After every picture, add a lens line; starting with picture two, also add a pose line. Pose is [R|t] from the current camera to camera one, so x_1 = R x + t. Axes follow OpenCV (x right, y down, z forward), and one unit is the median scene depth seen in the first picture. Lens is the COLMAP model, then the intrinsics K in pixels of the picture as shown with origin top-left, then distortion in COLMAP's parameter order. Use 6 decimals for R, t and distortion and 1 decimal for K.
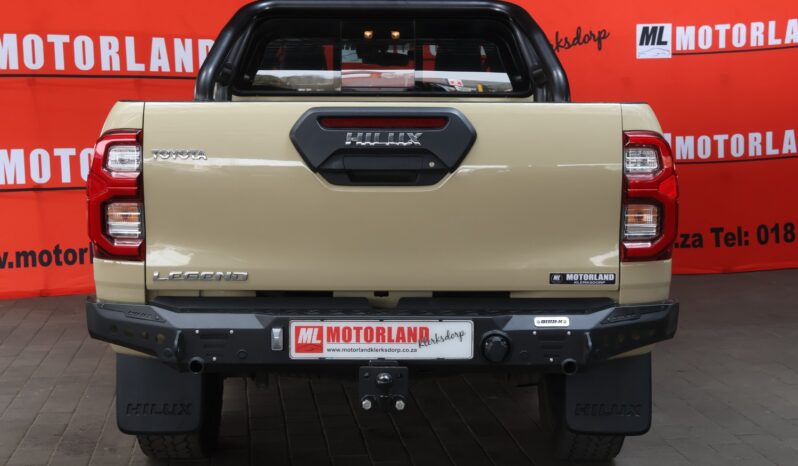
lens RADIAL K [[1339.0, 0, 399.0], [0, 1339.0, 233.0], [0, 0, 1]] dist [-0.059018, 0.081462]
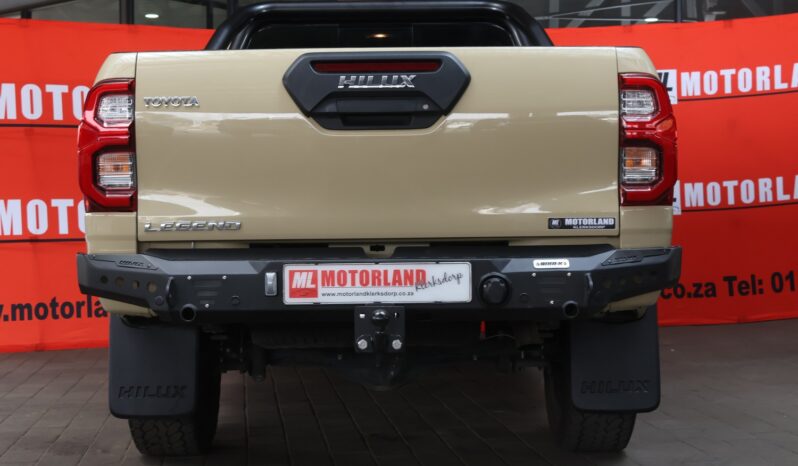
lens RADIAL K [[1375.4, 0, 399.0], [0, 1375.4, 233.0], [0, 0, 1]] dist [-0.046483, -0.060113]
pose [[0.999854, -0.015335, -0.007480, 0.010492], [0.014513, 0.994911, -0.099708, 0.139750], [0.008970, 0.099585, 0.994989, -0.003458]]
